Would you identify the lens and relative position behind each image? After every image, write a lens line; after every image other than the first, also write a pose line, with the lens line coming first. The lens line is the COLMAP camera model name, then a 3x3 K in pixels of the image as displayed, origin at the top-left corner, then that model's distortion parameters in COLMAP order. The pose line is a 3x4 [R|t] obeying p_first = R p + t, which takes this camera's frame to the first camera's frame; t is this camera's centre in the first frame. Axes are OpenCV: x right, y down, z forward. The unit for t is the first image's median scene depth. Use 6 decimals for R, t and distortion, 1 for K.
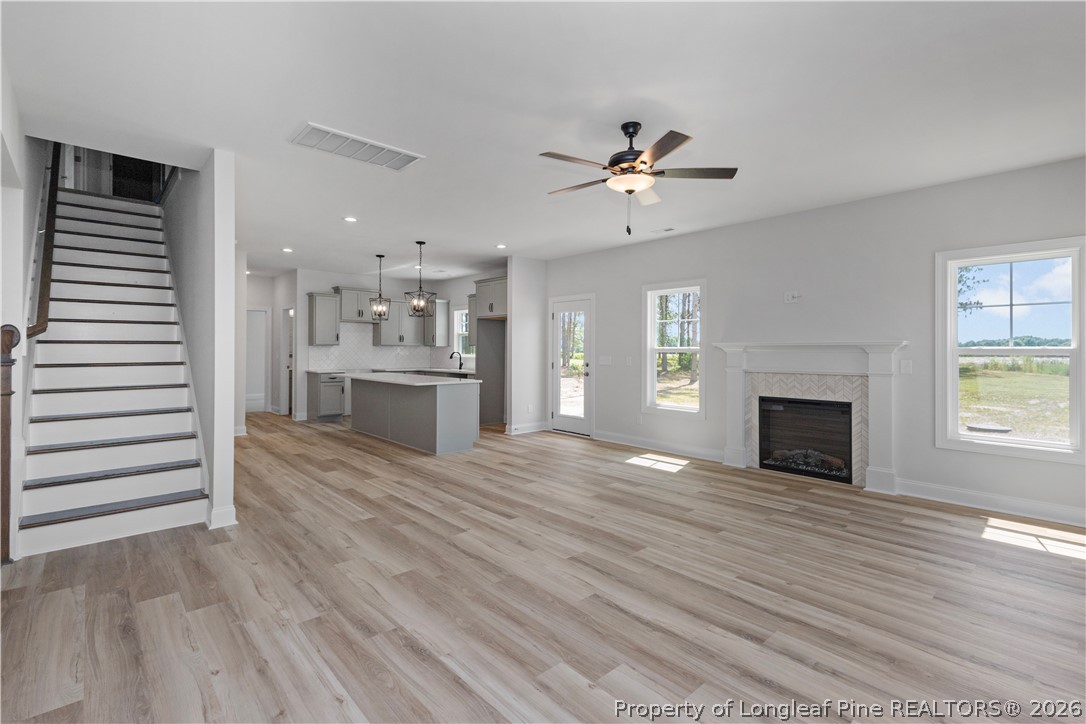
lens RADIAL K [[491.9, 0, 542.9], [0, 491.9, 357.9], [0, 0, 1]] dist [0.002611, -0.000031]
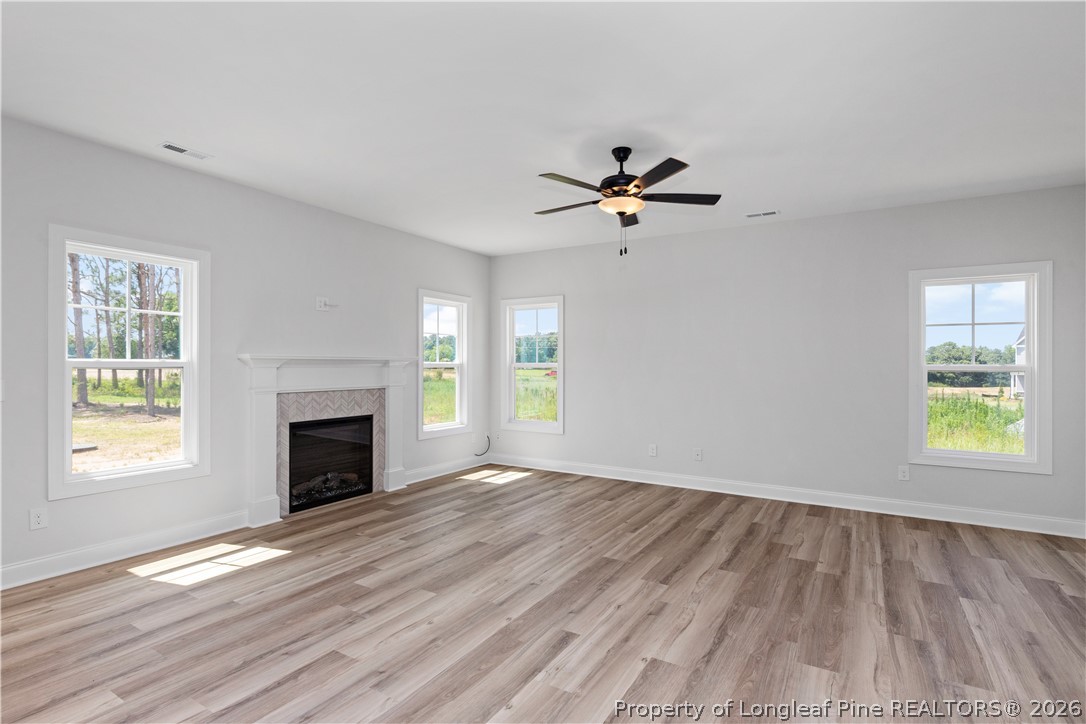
lens RADIAL K [[532.1, 0, 542.3], [0, 532.1, 365.4], [0, 0, 1]] dist [-0.002924, 0.000288]
pose [[-0.279593, -0.006728, 0.960095, -0.842466], [0.009895, 0.999902, 0.009889, -0.032134], [-0.960068, 0.012265, -0.279499, 1.458461]]
